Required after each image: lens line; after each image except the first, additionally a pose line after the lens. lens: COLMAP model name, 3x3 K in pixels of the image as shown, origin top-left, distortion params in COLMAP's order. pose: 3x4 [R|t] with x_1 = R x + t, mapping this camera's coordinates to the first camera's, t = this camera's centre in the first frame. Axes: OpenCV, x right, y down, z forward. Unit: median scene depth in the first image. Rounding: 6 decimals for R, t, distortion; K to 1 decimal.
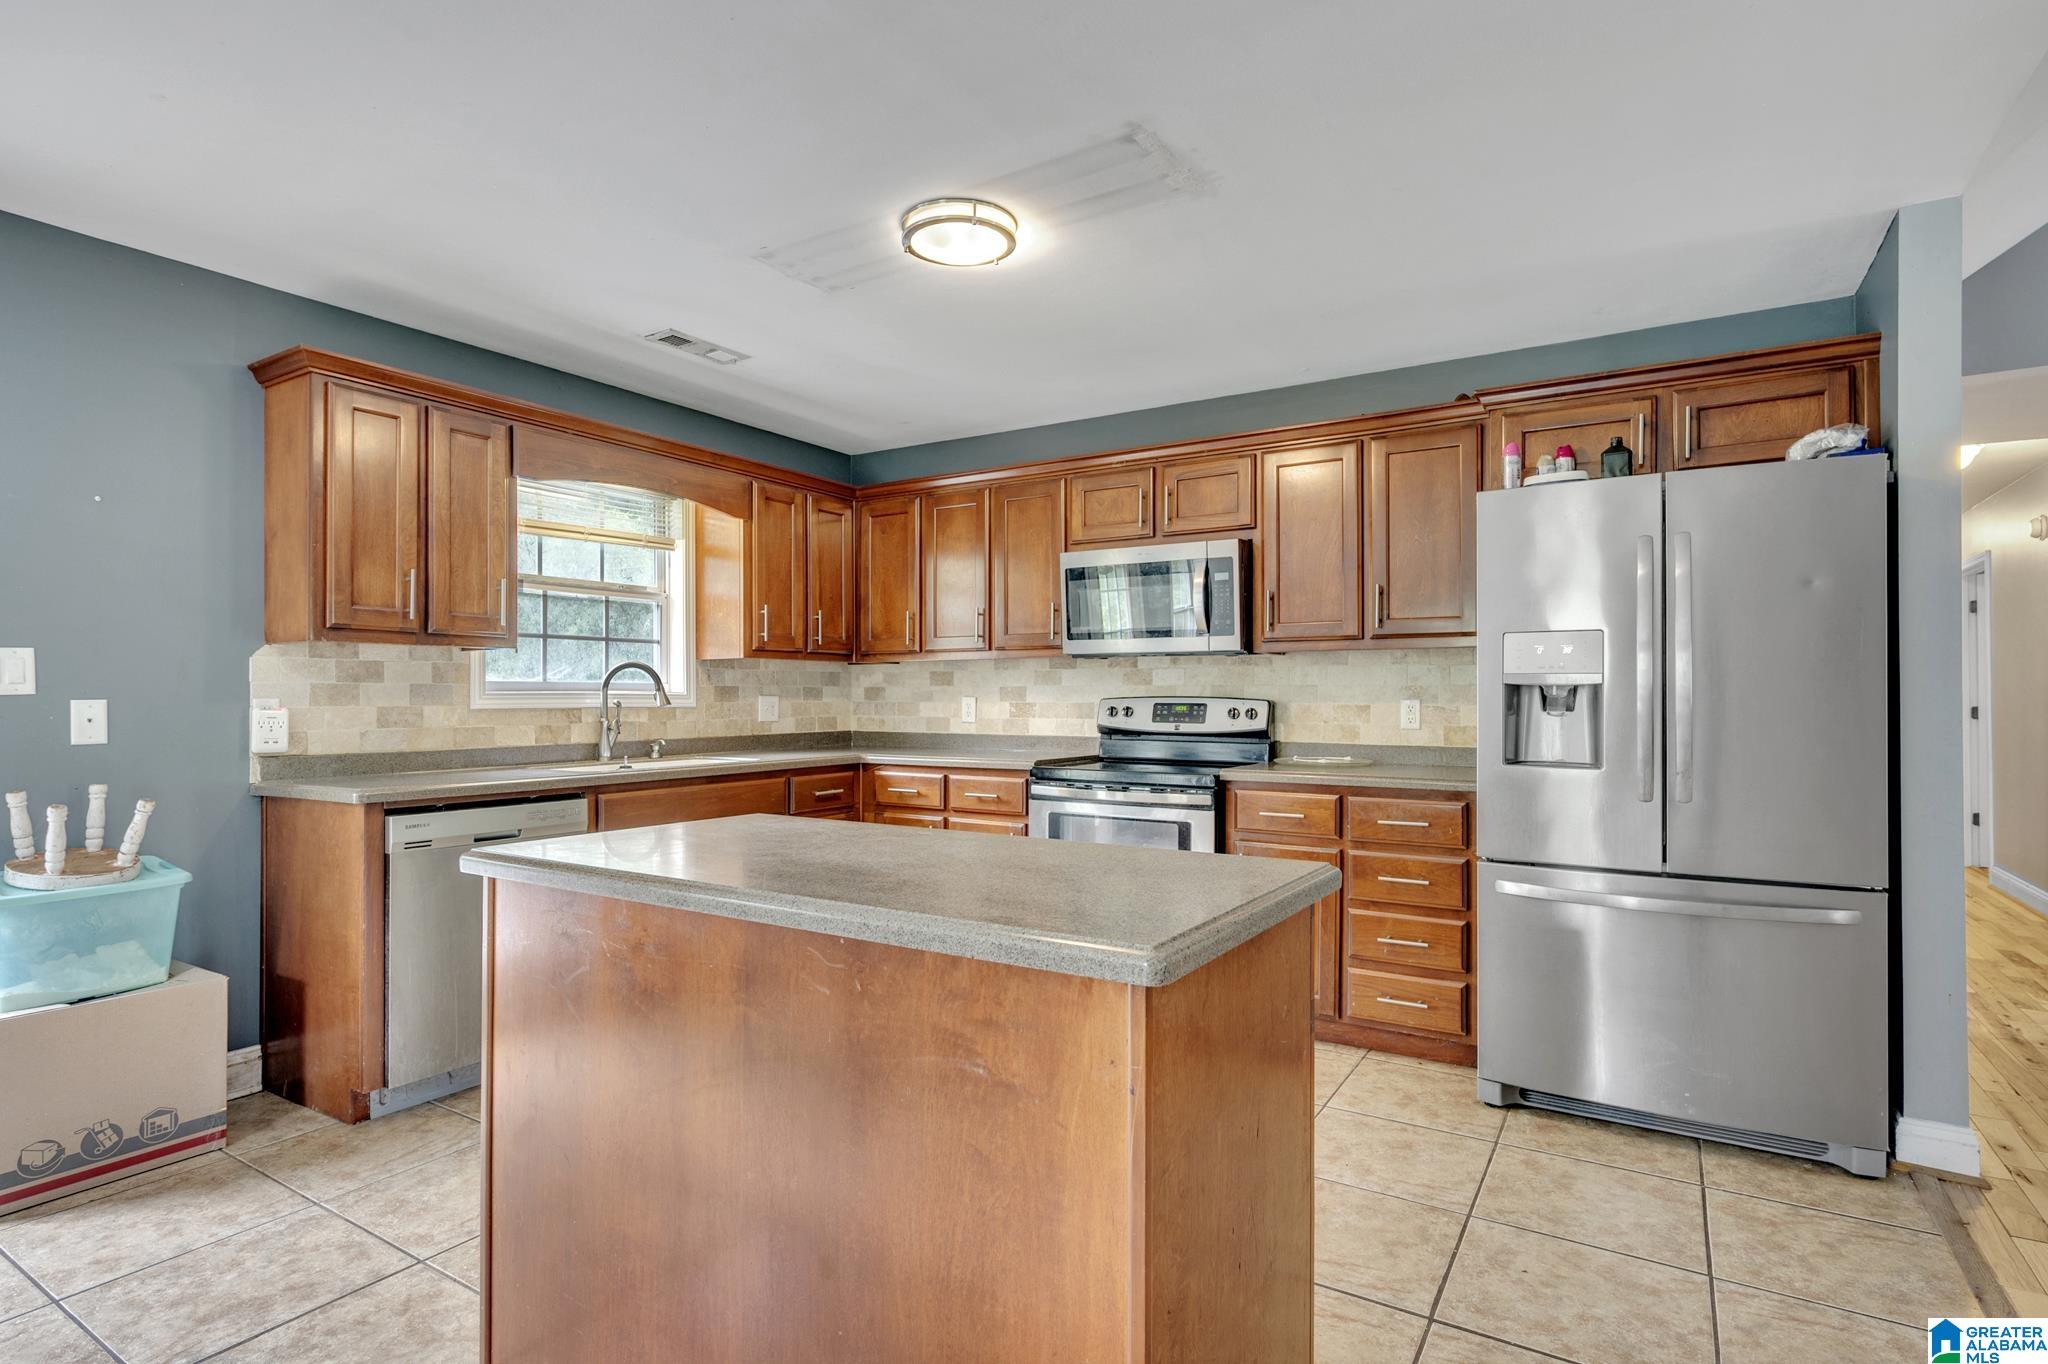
lens RADIAL K [[1018.1, 0, 1024.0], [0, 1018.1, 693.0], [0, 0, 1]] dist [-0.000971, 0.000281]
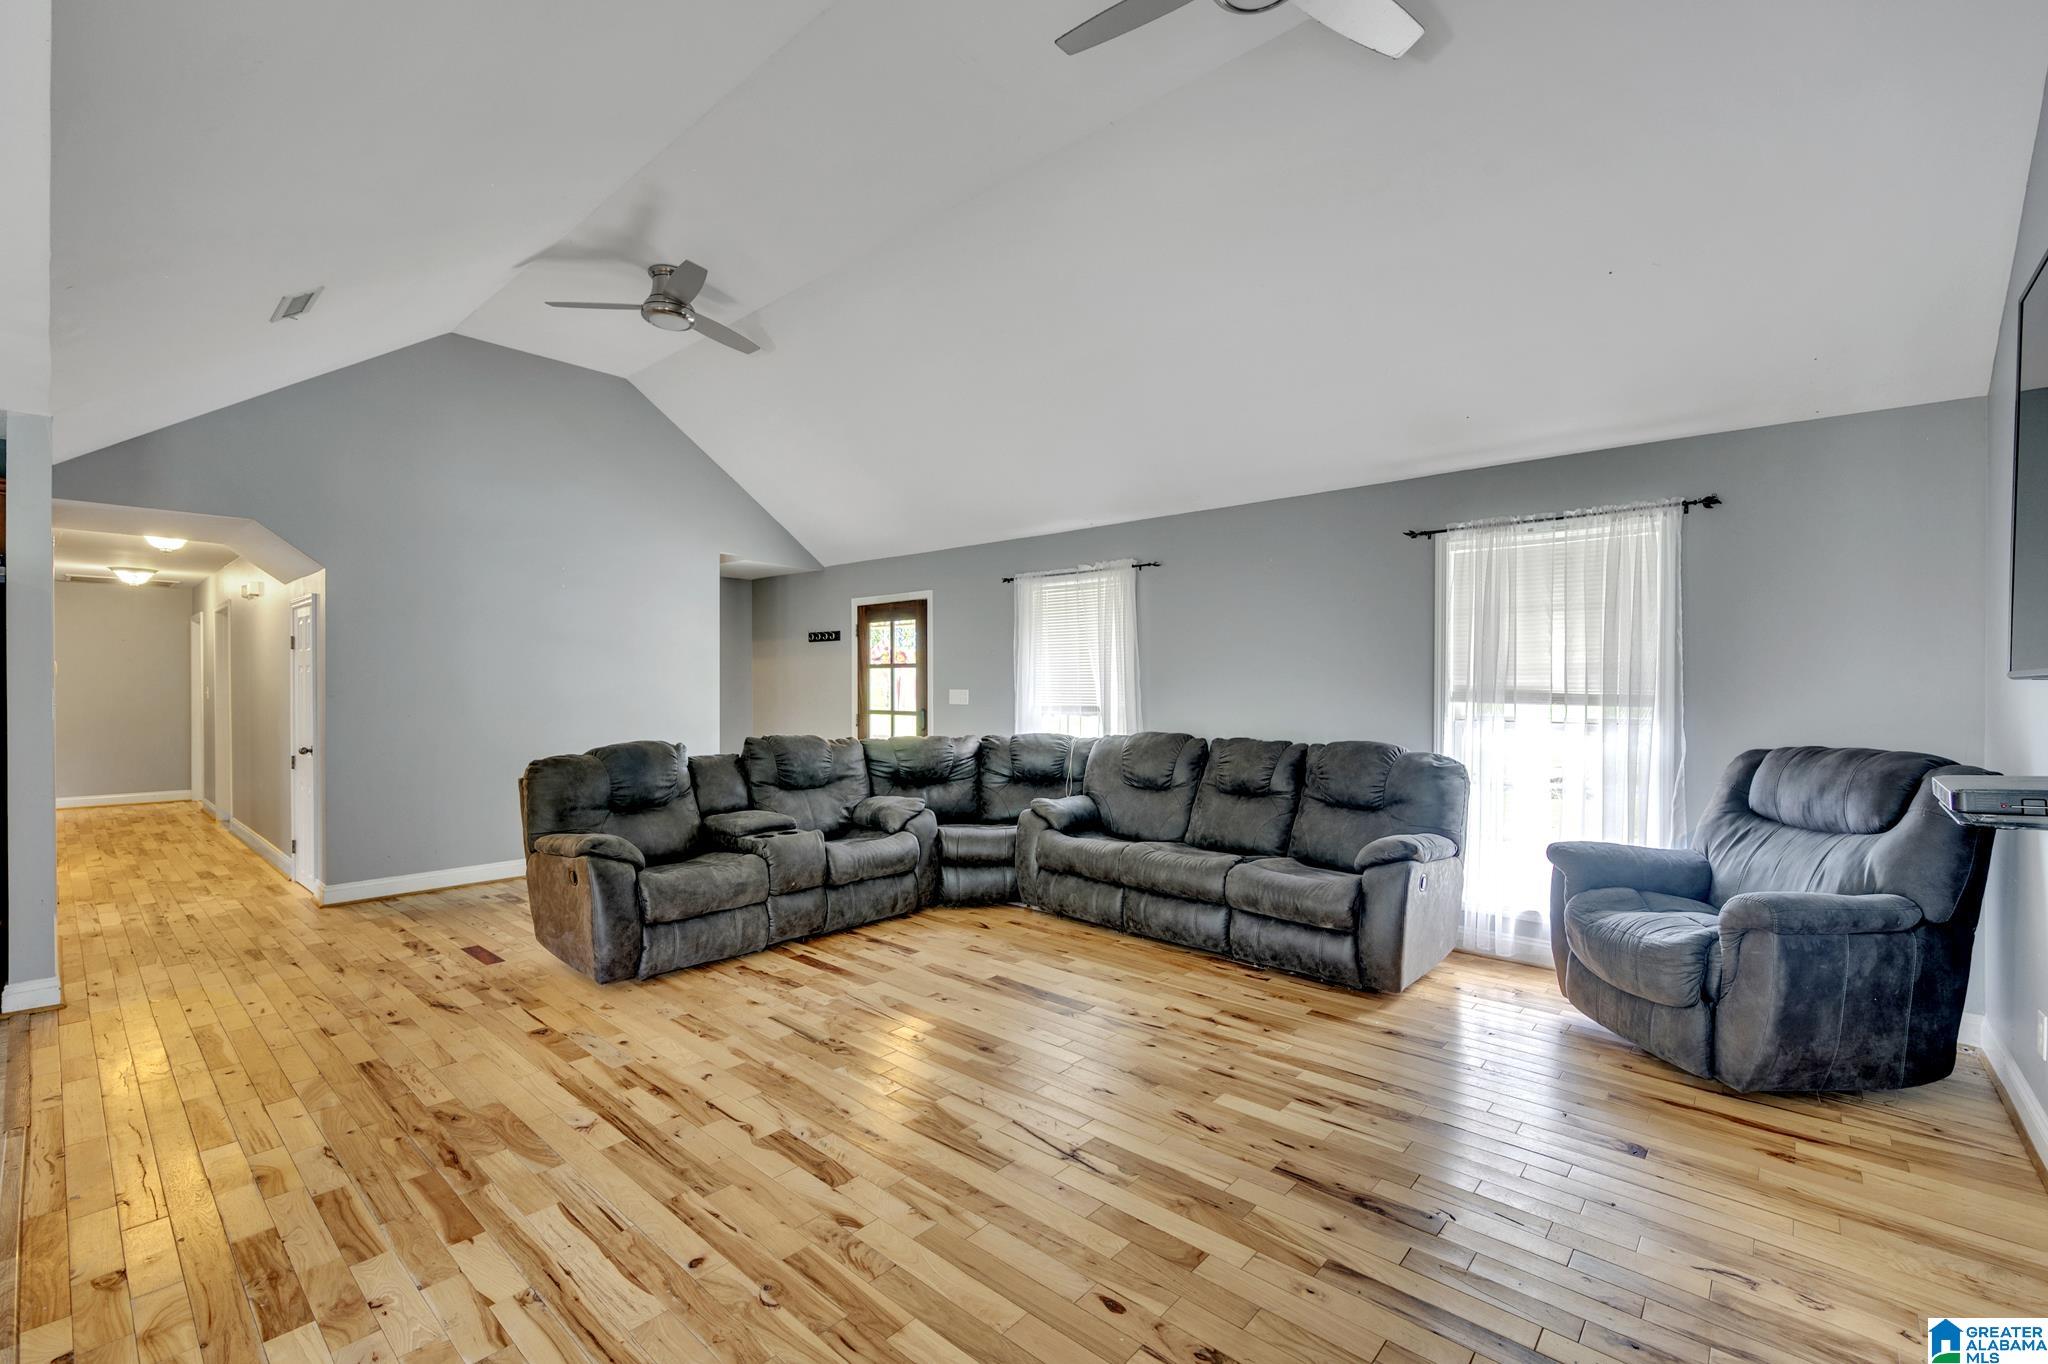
lens RADIAL K [[869.8, 0, 1024.4], [0, 869.8, 688.3], [0, 0, 1]] dist [-0.001913, 0.000171]
pose [[0.162195, -0.001070, 0.986758, -0.152977], [-0.005287, 0.999984, 0.001954, -0.040615], [-0.986745, -0.005534, 0.162186, -0.558131]]
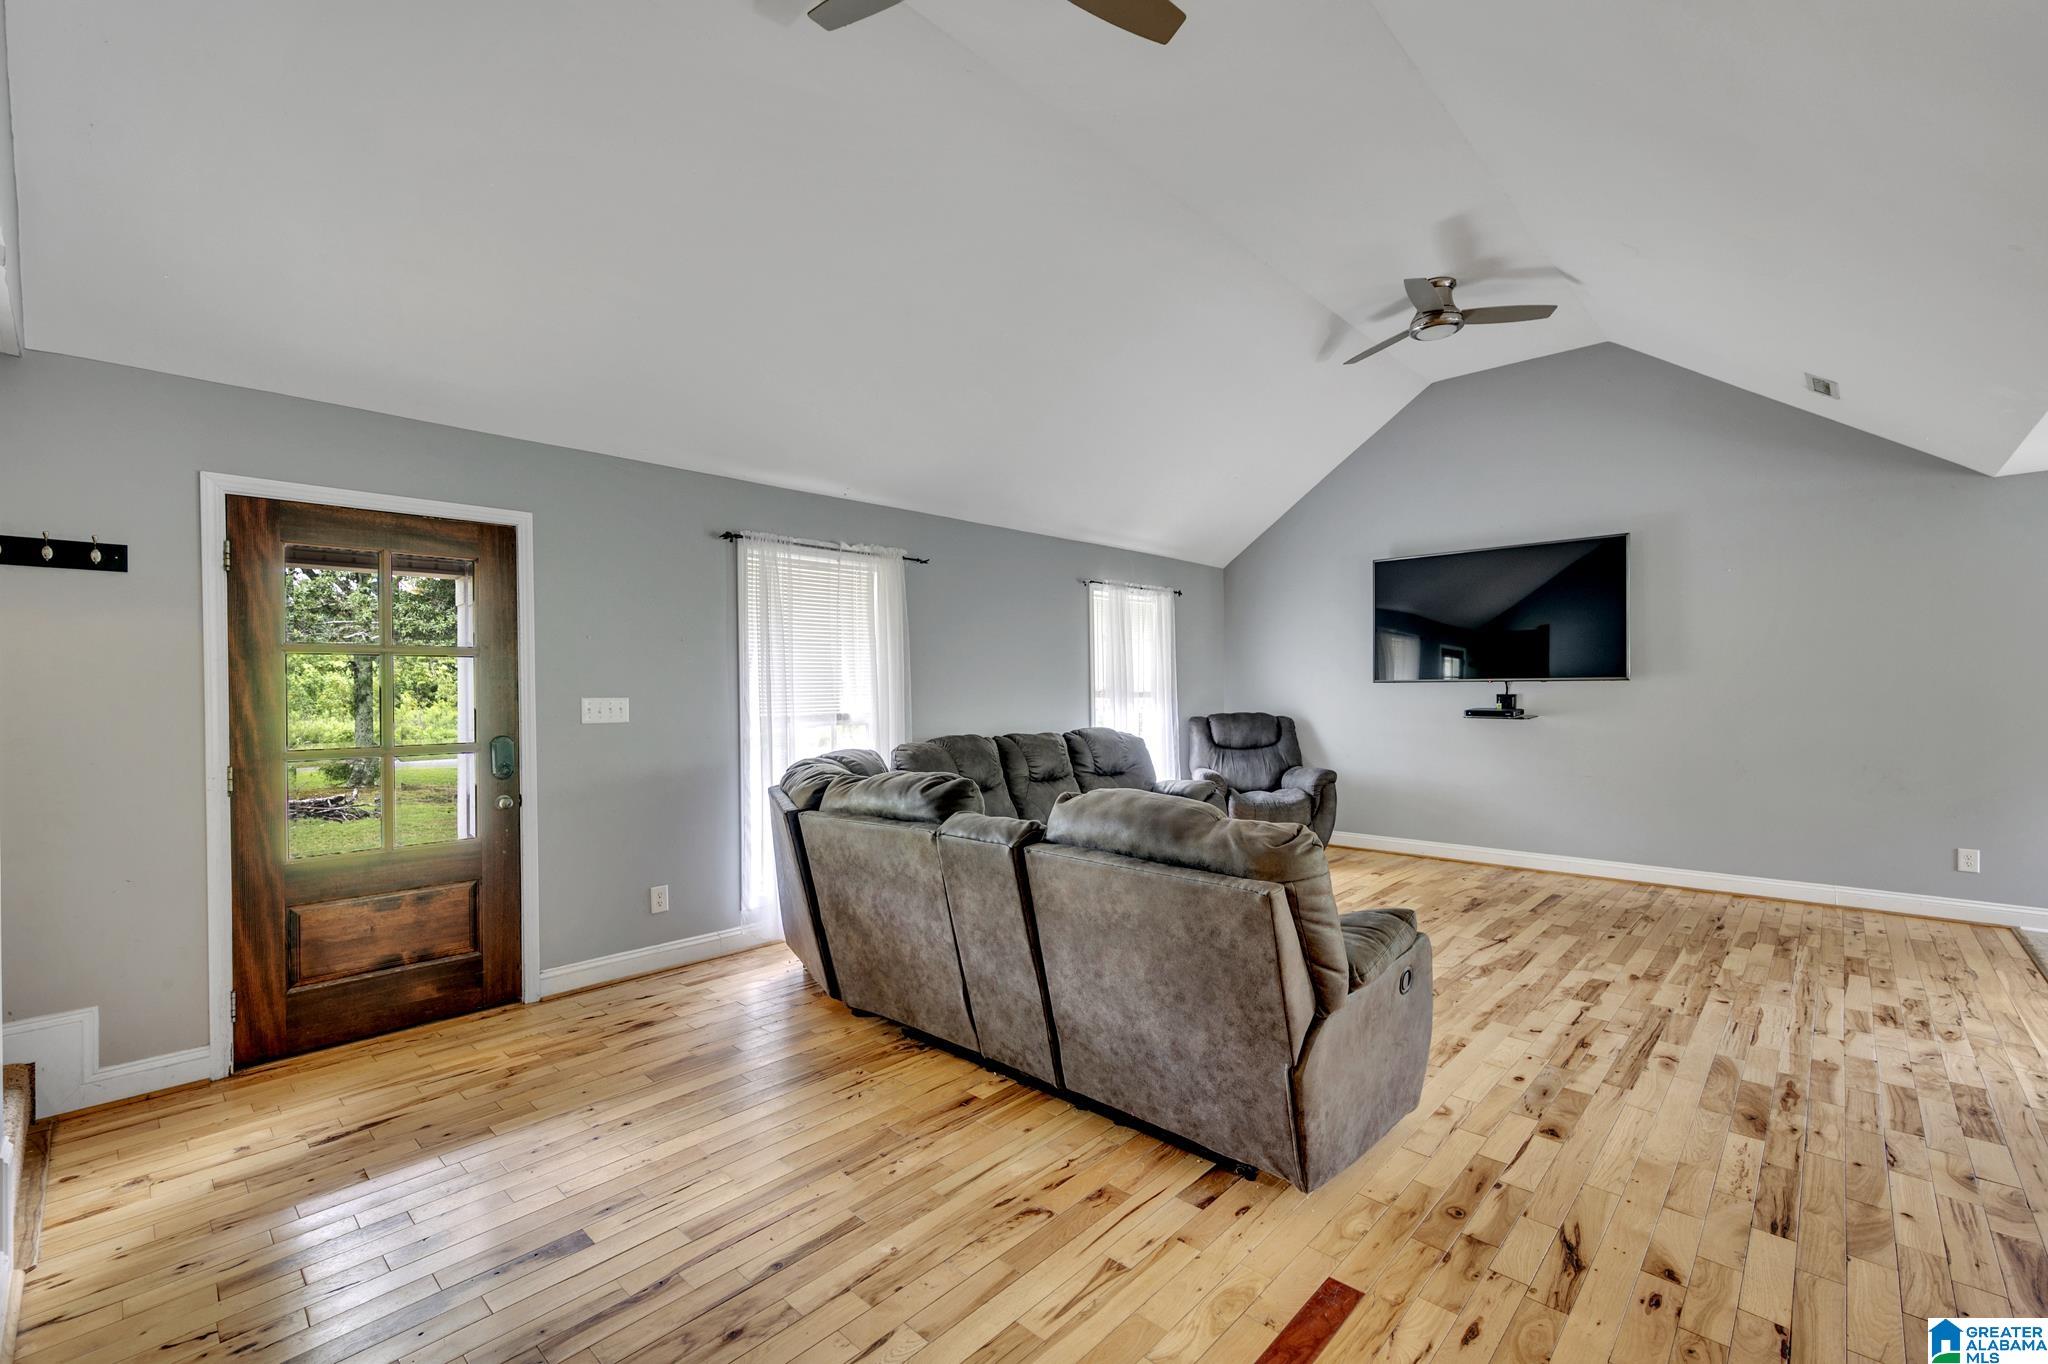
lens RADIAL K [[869.8, 0, 1024.4], [0, 869.8, 688.3], [0, 0, 1]] dist [-0.001913, 0.000171]
pose [[-0.981314, 0.008363, 0.192231, 0.952002], [0.007831, 0.999963, -0.003524, -0.037119], [-0.192254, -0.001952, -0.981343, 0.871014]]
